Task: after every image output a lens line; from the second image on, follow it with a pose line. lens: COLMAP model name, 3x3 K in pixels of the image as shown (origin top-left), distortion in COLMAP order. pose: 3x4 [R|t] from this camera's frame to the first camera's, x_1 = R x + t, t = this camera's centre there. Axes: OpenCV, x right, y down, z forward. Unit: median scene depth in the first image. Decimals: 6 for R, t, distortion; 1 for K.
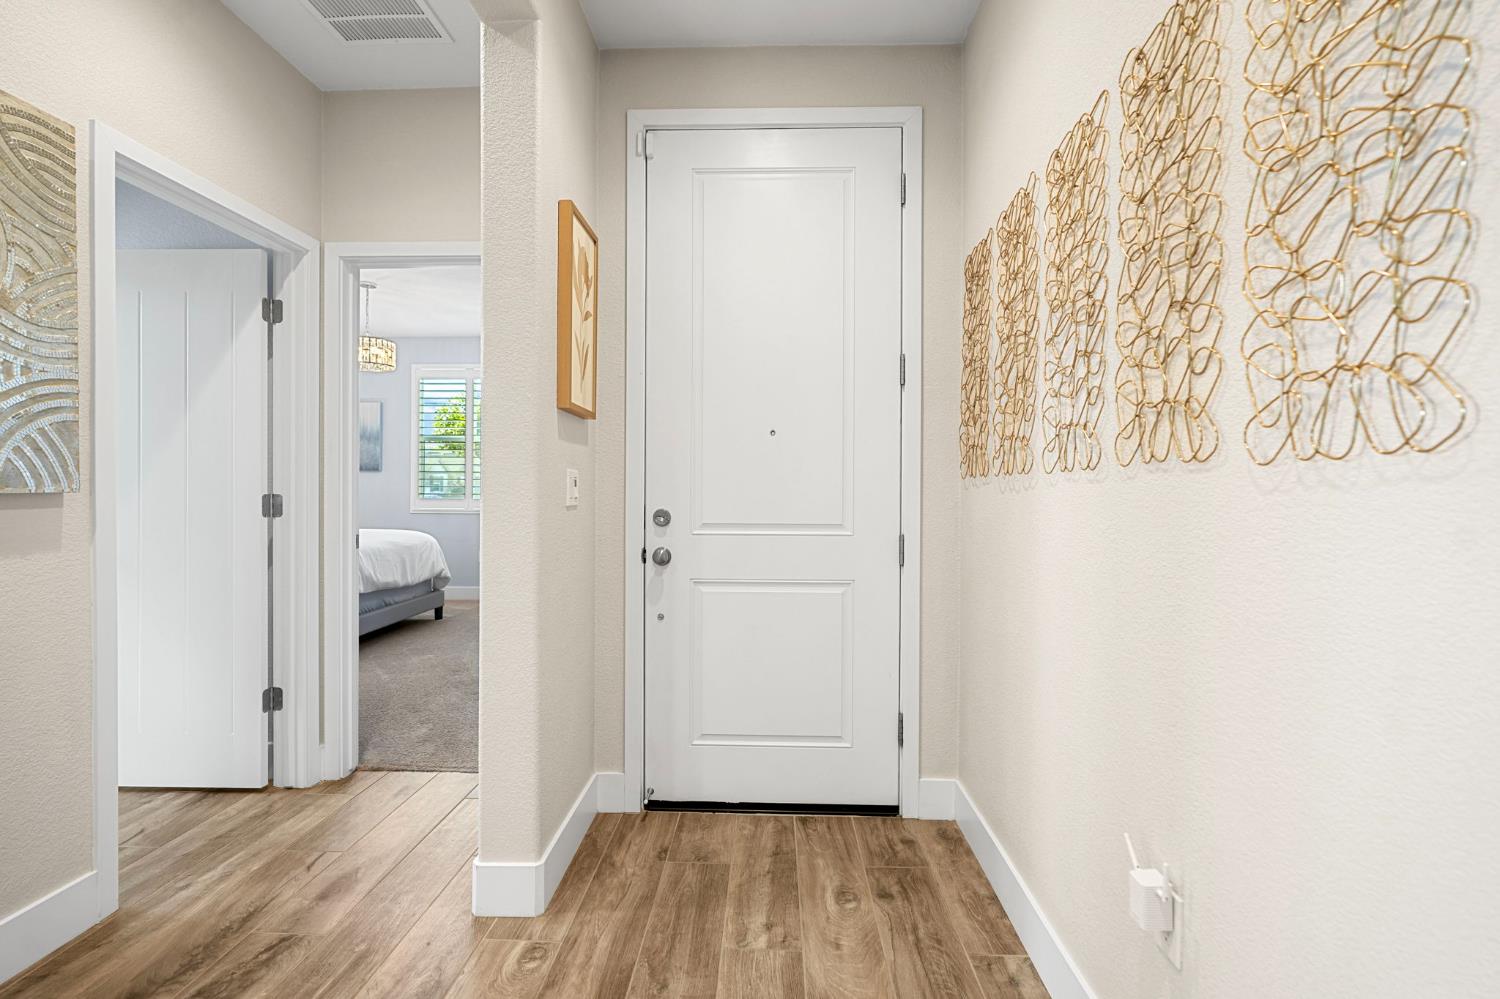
lens RADIAL K [[683.3, 0, 750.0], [0, 683.3, 499.5], [0, 0, 1]] dist [-0.005112, -0.000166]
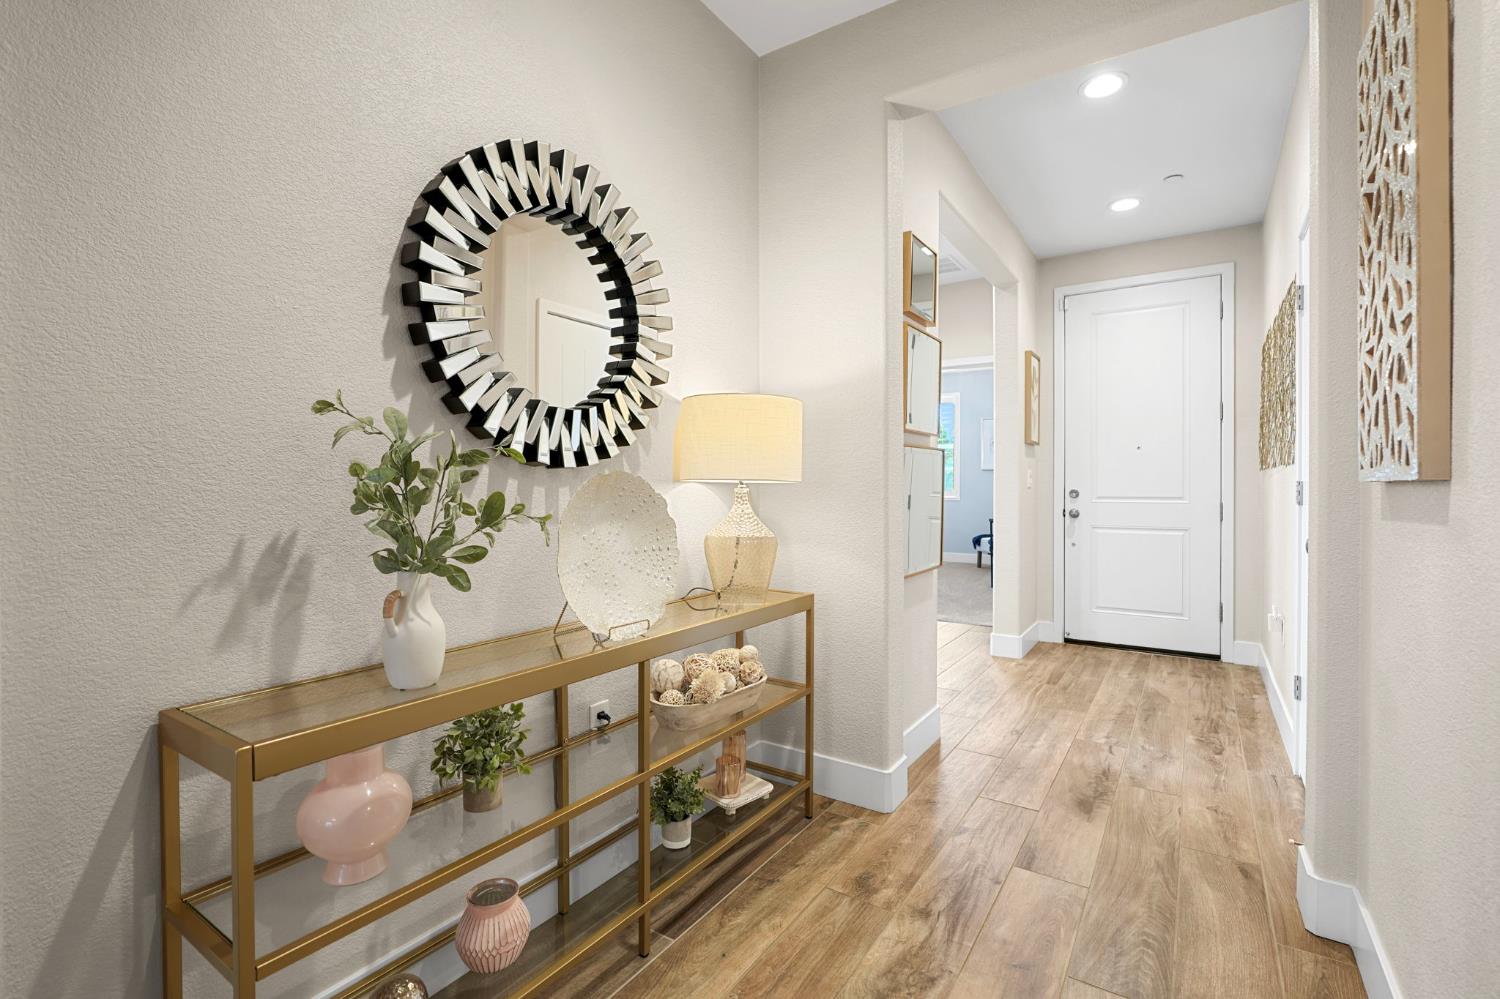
lens RADIAL K [[683.3, 0, 750.0], [0, 683.3, 499.5], [0, 0, 1]] dist [-0.005112, -0.000166]
pose [[0.854416, -0.001375, -0.519587, 0.095234], [-0.000988, 0.999990, -0.004271, 0.052585], [0.519588, 0.004162, 0.854407, -1.167782]]
